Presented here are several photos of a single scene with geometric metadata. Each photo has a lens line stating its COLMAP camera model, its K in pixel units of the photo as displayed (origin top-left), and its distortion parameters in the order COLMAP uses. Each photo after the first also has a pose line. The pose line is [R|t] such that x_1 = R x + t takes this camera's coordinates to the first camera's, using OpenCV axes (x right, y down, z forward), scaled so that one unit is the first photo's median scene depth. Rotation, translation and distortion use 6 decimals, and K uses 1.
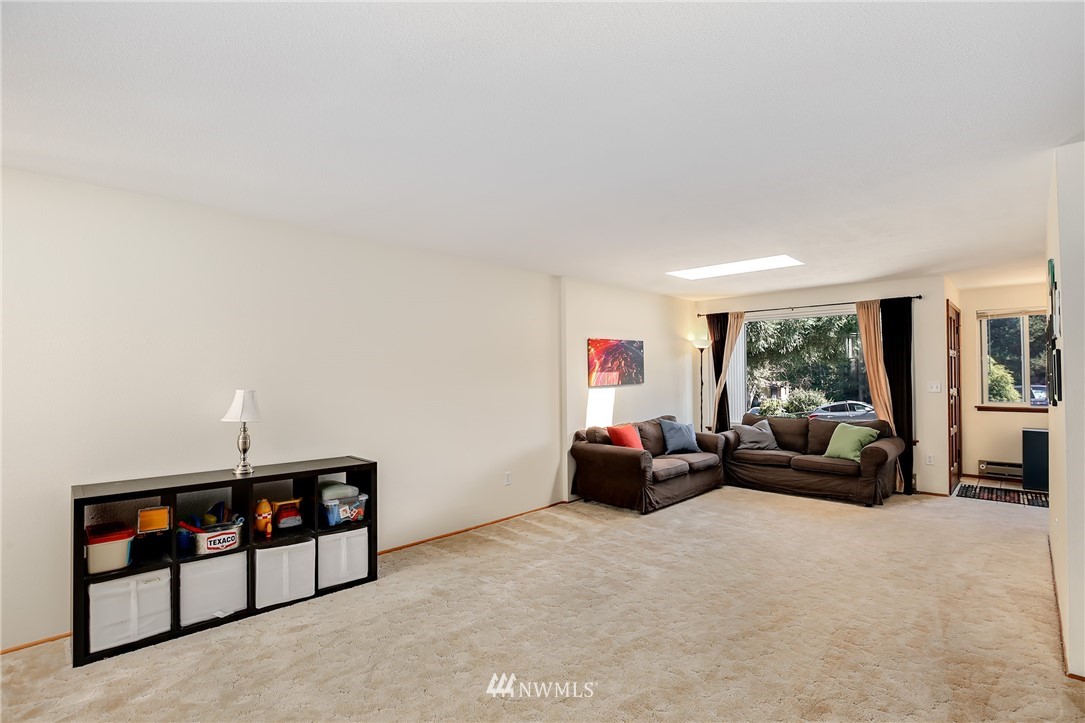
lens RADIAL K [[515.6, 0, 561.9], [0, 515.6, 364.9], [0, 0, 1]] dist [-0.013979, 0.000464]
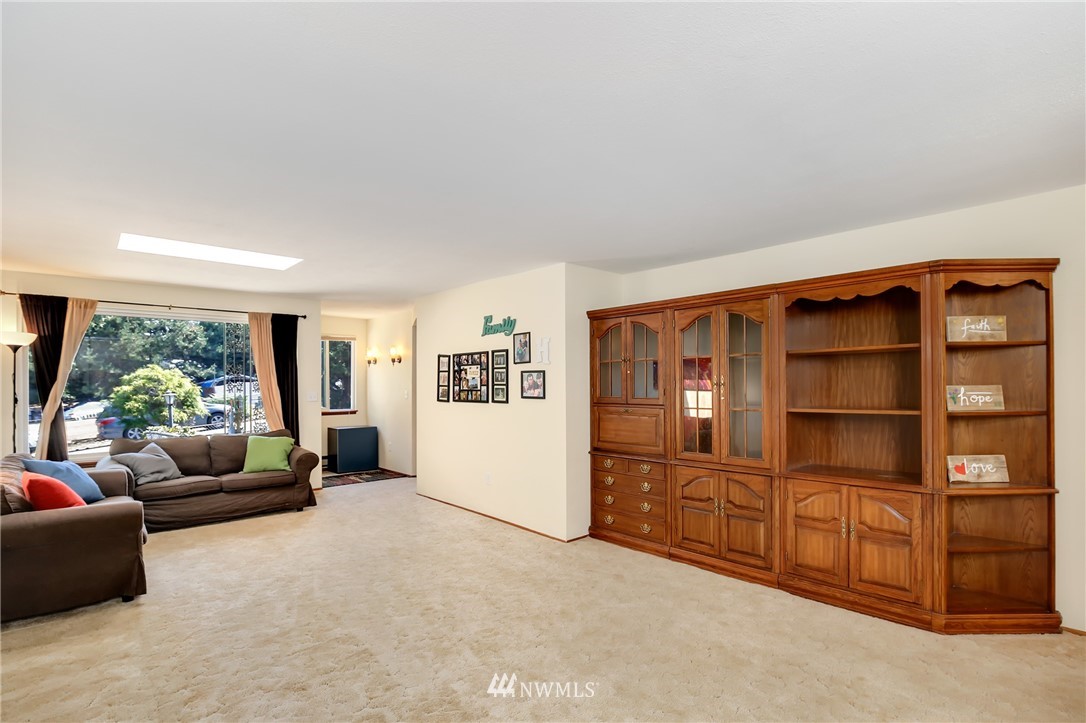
lens RADIAL K [[516.4, 0, 548.3], [0, 516.4, 377.3], [0, 0, 1]] dist [-0.000739, -0.000029]
pose [[0.107513, 0.015326, 0.994086, -0.368560], [-0.013361, 0.999813, -0.013970, 0.008896], [-0.994114, -0.011780, 0.107698, 0.344113]]
